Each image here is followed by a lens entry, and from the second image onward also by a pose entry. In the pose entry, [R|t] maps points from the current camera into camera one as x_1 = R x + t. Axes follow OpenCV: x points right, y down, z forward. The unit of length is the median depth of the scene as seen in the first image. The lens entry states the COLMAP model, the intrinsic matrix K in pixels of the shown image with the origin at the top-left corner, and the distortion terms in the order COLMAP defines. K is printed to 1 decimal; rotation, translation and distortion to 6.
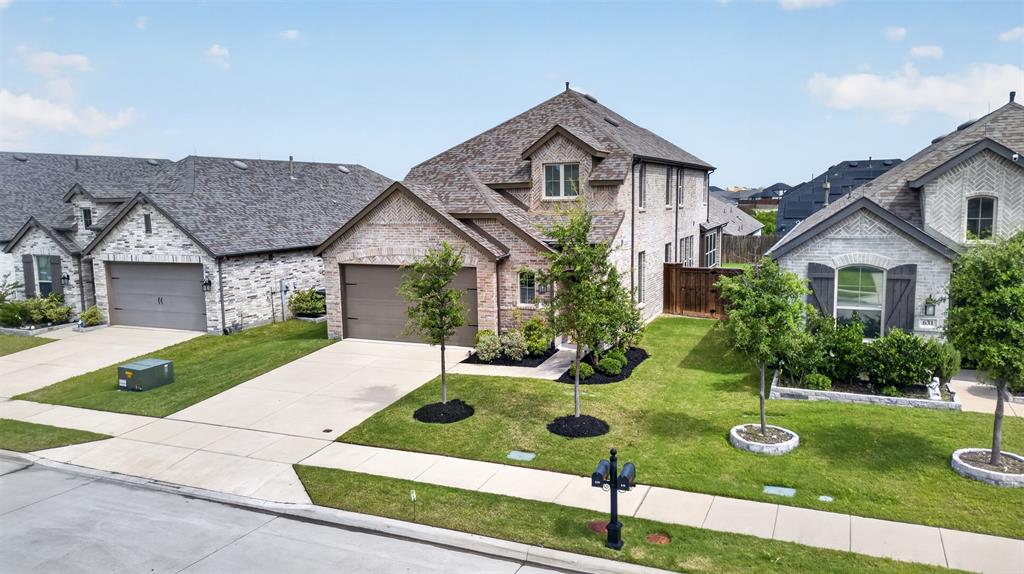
lens RADIAL K [[719.9, 0, 517.1], [0, 719.9, 287.2], [0, 0, 1]] dist [0.059227, -0.043137]
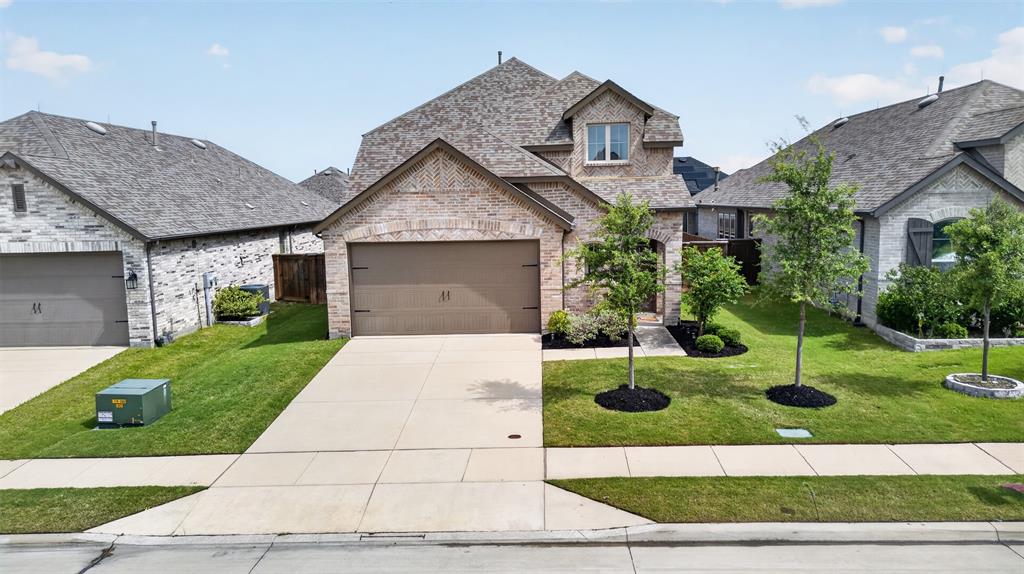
lens RADIAL K [[719.9, 0, 521.2], [0, 719.9, 287.4], [0, 0, 1]] dist [0.059227, -0.043137]
pose [[0.926460, -0.047985, 0.373321, -0.387834], [0.051633, 0.998666, 0.000228, 0.027753], [-0.372834, 0.019064, 0.927702, 0.201623]]
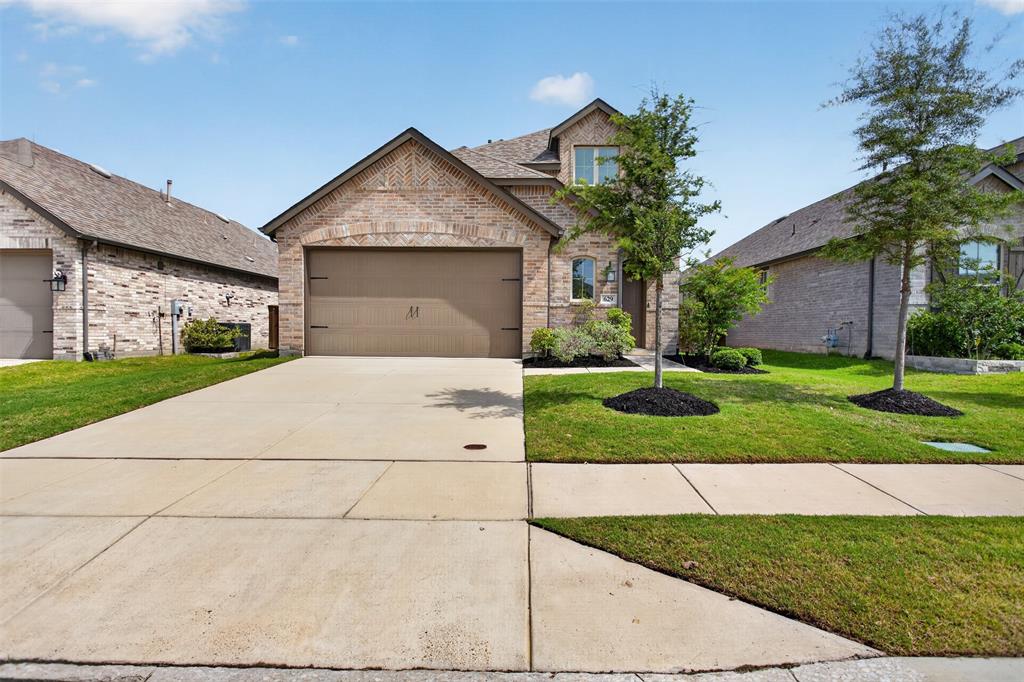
lens RADIAL K [[508.1, 0, 513.3], [0, 508.1, 344.2], [0, 0, 1]] dist [-0.015264, 0.005397]
pose [[0.921307, 0.014649, 0.388560, -0.262355], [0.025000, 0.994991, -0.096789, 0.120388], [-0.388031, 0.098886, 0.916326, 0.506203]]
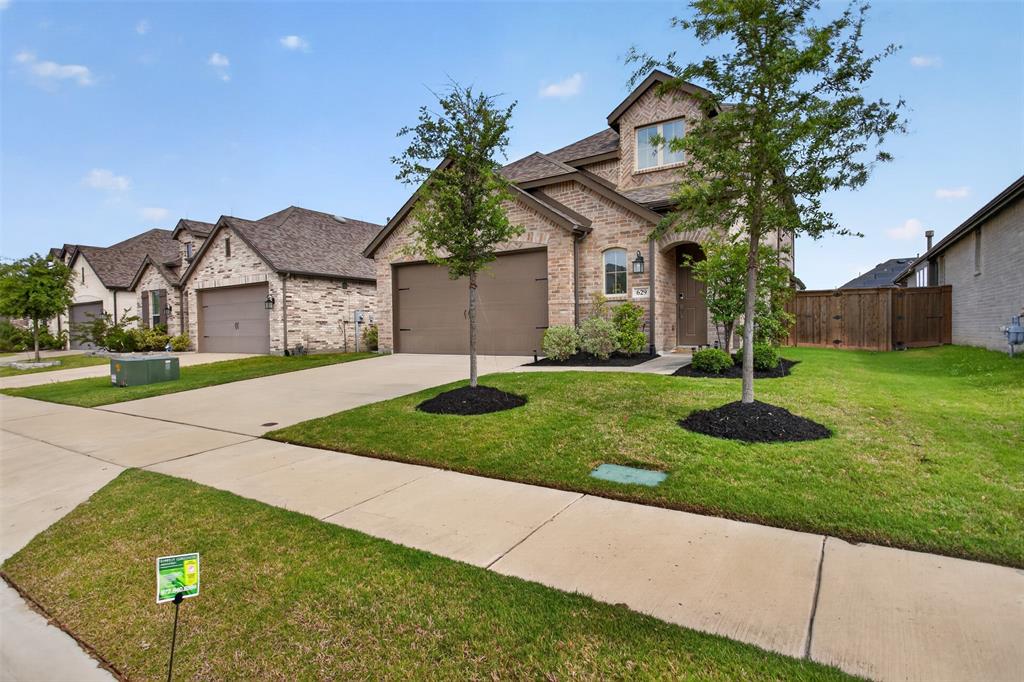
lens RADIAL K [[508.1, 0, 508.8], [0, 508.1, 343.9], [0, 0, 1]] dist [-0.015264, 0.005397]
pose [[0.986711, 0.007731, -0.162299, -0.008699], [-0.023220, 0.995324, -0.093759, 0.121935], [0.160815, 0.096281, 0.982277, 0.458527]]
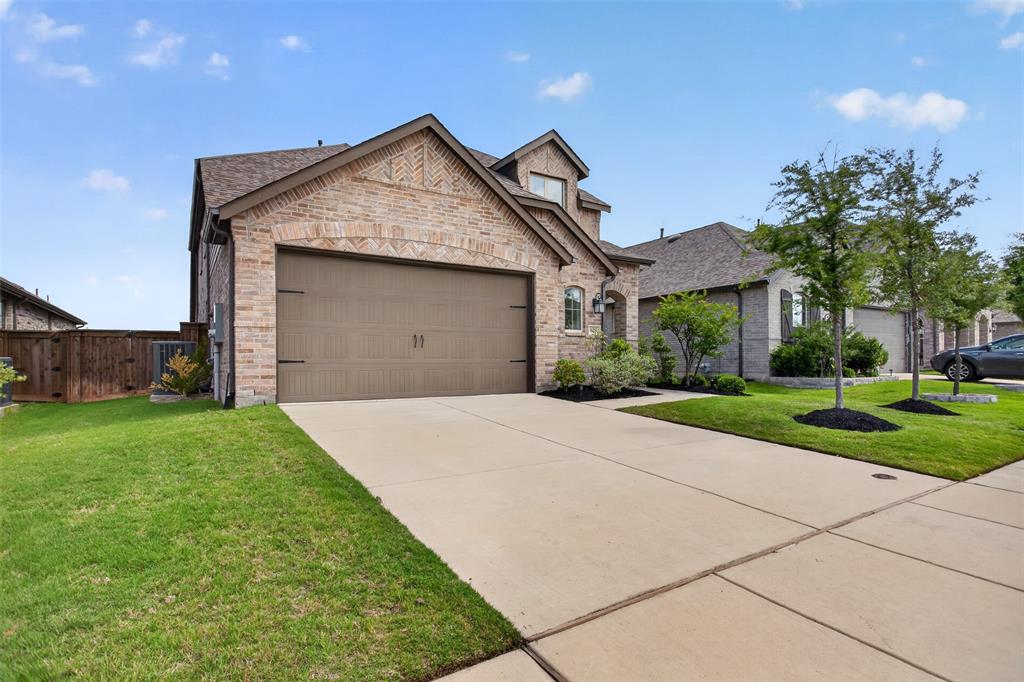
lens RADIAL K [[508.1, 0, 504.6], [0, 508.1, 362.6], [0, 0, 1]] dist [-0.015264, 0.005397]
pose [[0.565593, 0.015517, 0.824538, -0.461282], [0.102063, 0.990819, -0.088656, 0.096020], [-0.818344, 0.134298, 0.558817, 0.733948]]
